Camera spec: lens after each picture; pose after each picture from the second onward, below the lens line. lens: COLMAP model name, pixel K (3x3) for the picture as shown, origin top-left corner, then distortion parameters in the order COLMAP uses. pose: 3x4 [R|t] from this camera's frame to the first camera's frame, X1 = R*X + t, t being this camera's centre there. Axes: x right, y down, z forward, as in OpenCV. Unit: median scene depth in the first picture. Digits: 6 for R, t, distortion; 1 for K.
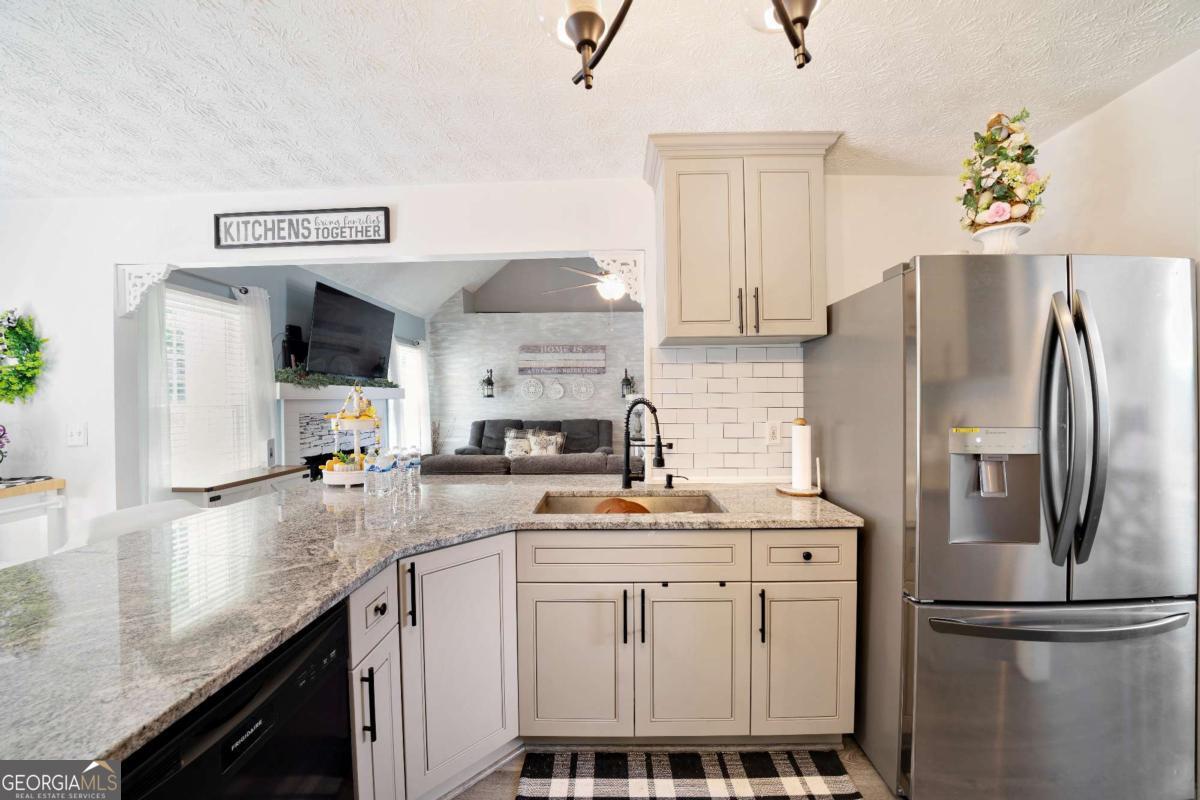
lens RADIAL K [[434.4, 0, 611.2], [0, 434.4, 396.9], [0, 0, 1]] dist [-0.025569, 0.000739]
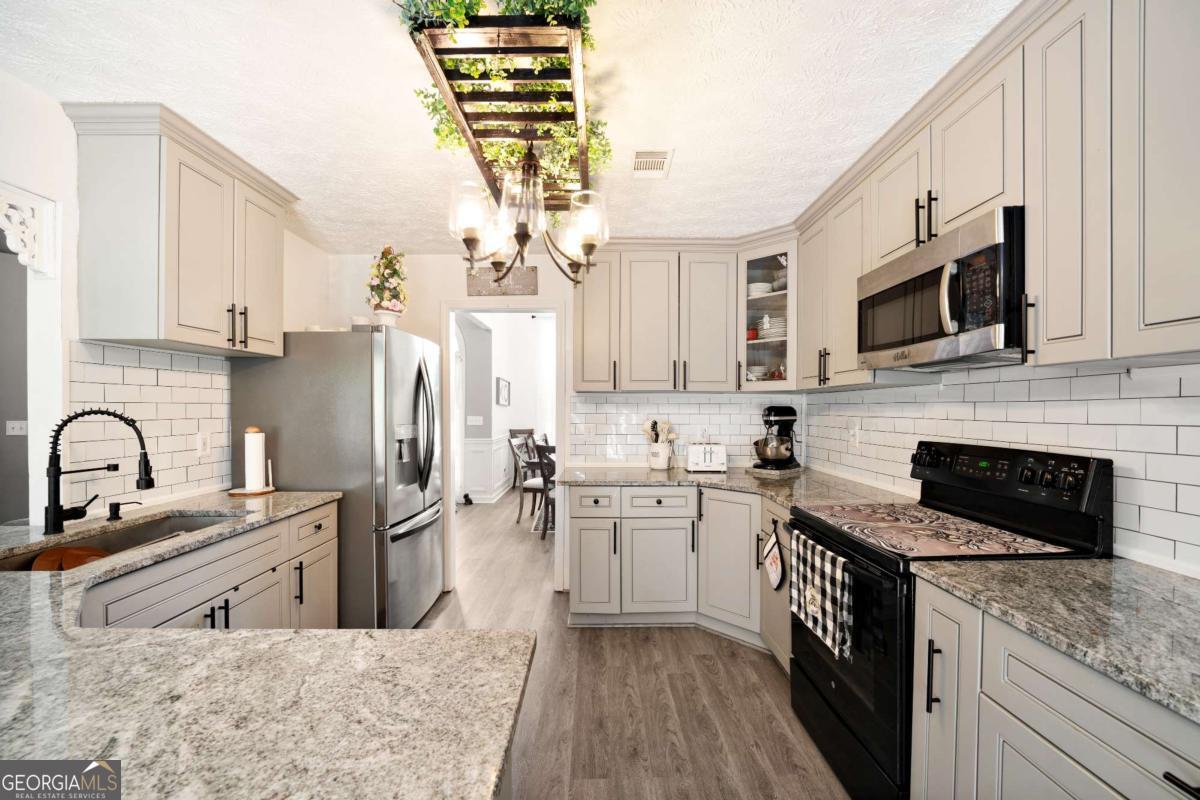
lens RADIAL K [[434.4, 0, 604.1], [0, 434.4, 410.9], [0, 0, 1]] dist [-0.025569, 0.000739]
pose [[-0.019098, 0.002019, 0.999816, -0.865349], [0.002292, 0.999995, -0.001976, 0.015366], [-0.999815, 0.002254, -0.019102, 0.141515]]
